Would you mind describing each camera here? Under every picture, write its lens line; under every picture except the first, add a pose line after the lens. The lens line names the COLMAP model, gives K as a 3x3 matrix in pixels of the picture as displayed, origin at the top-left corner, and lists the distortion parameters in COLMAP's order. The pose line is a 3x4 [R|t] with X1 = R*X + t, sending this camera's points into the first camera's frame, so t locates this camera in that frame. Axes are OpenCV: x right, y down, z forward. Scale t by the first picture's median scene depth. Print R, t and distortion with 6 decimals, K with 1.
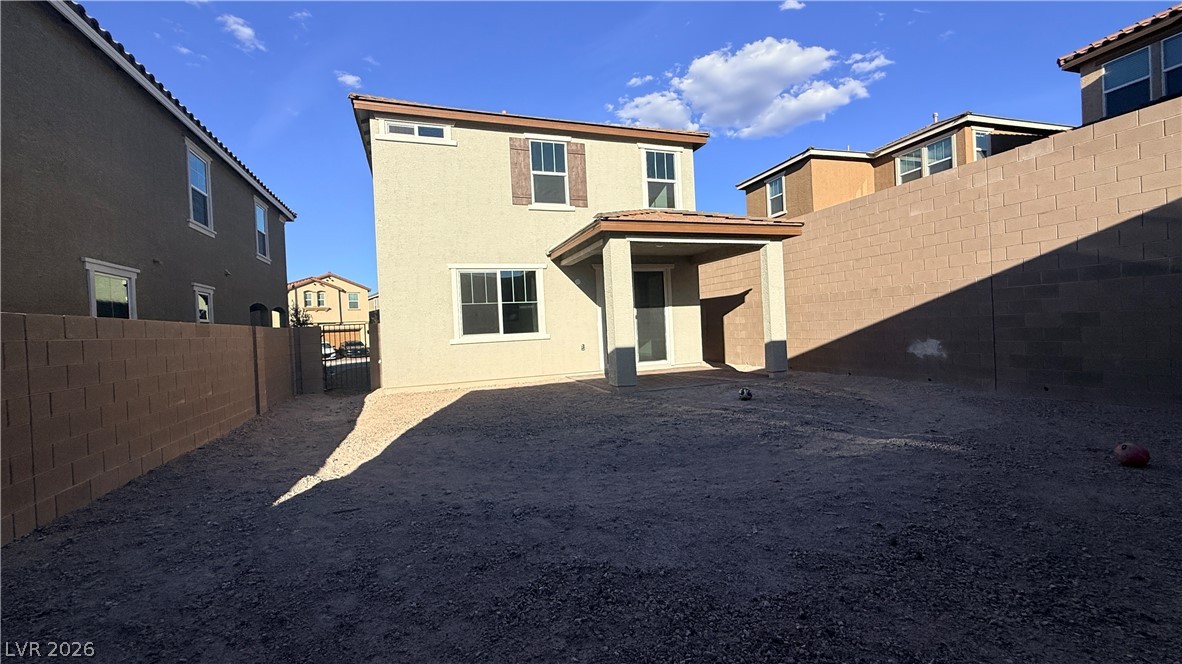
lens RADIAL K [[467.1, 0, 591.0], [0, 467.1, 332.0], [0, 0, 1]] dist [0.000217, -0.000005]
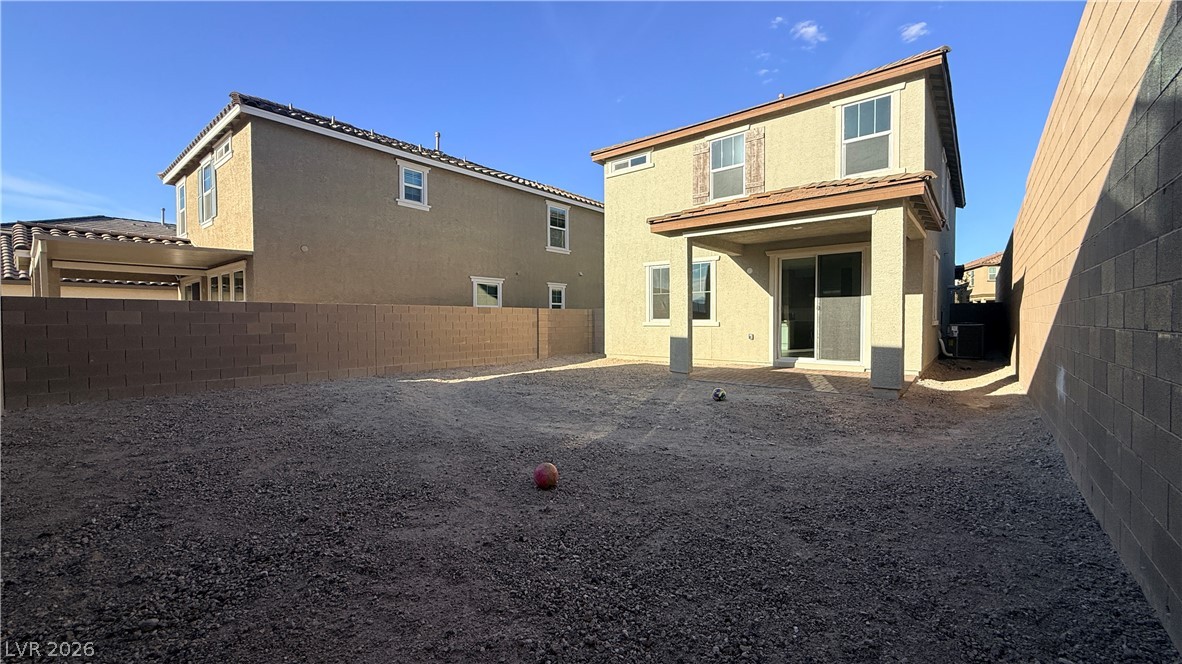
lens RADIAL K [[467.1, 0, 591.0], [0, 467.1, 332.0], [0, 0, 1]] dist [0.000217, -0.000005]
pose [[0.513917, 0.069893, -0.854988, 0.700072], [-0.032054, 0.997544, 0.062279, -0.030487], [0.857241, -0.004601, 0.514895, 0.209122]]
